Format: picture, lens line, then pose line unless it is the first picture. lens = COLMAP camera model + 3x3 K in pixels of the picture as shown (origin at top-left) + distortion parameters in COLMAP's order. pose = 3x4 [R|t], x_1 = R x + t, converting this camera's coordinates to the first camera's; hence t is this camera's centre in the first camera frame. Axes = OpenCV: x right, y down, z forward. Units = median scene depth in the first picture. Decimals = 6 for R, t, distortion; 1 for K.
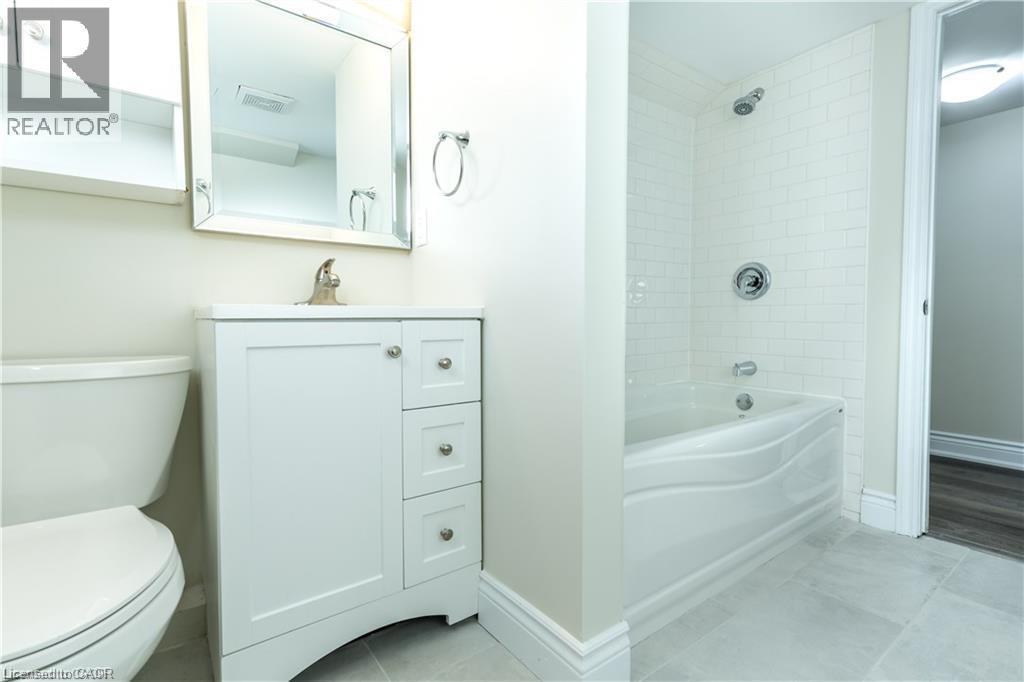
lens RADIAL K [[476.3, 0, 516.6], [0, 476.3, 341.5], [0, 0, 1]] dist [0.014347, -0.000049]
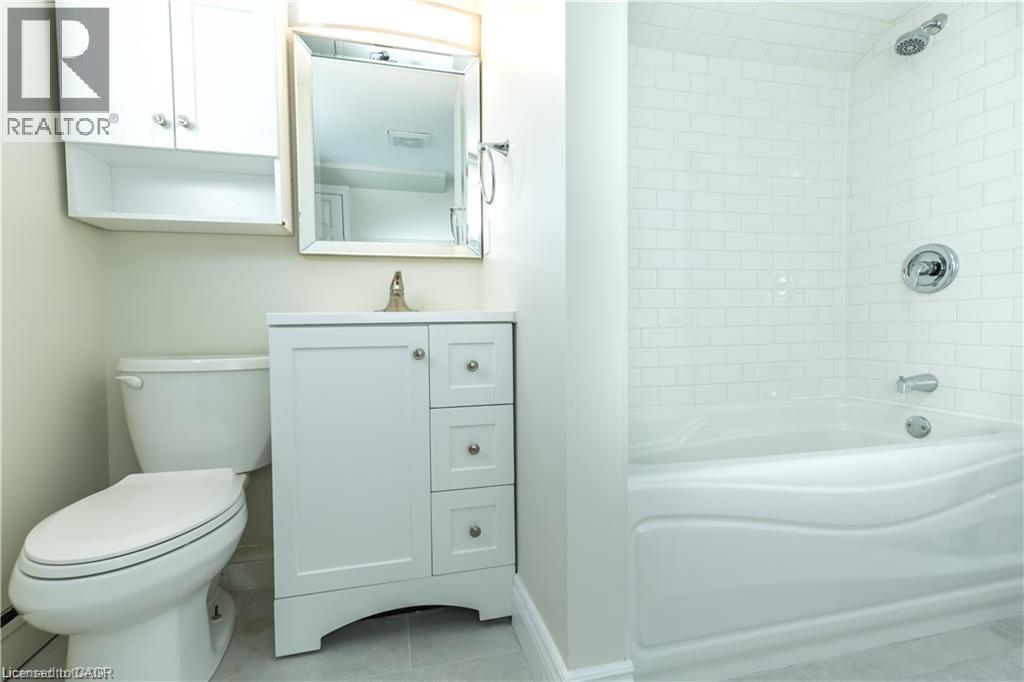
lens RADIAL K [[468.1, 0, 512.0], [0, 468.1, 341.0], [0, 0, 1]] dist [0.013599, -0.000415]
pose [[0.921428, 0.002408, -0.388541, 0.302694], [-0.006900, 0.999924, -0.010168, 0.001679], [0.388487, 0.012050, 0.921375, 0.085546]]
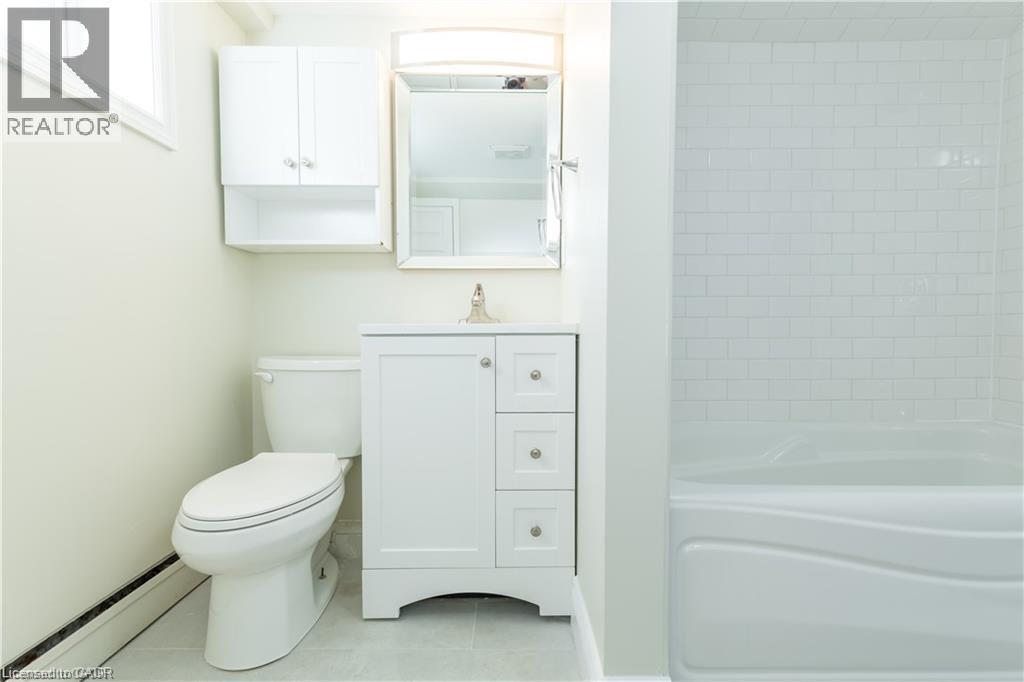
lens RADIAL K [[464.2, 0, 519.0], [0, 464.2, 341.9], [0, 0, 1]] dist [0.011435, -0.000240]
pose [[0.806593, 0.022360, -0.590684, 0.417835], [-0.027694, 0.999616, 0.000023, -0.026764], [0.590458, 0.016340, 0.806903, 0.103472]]
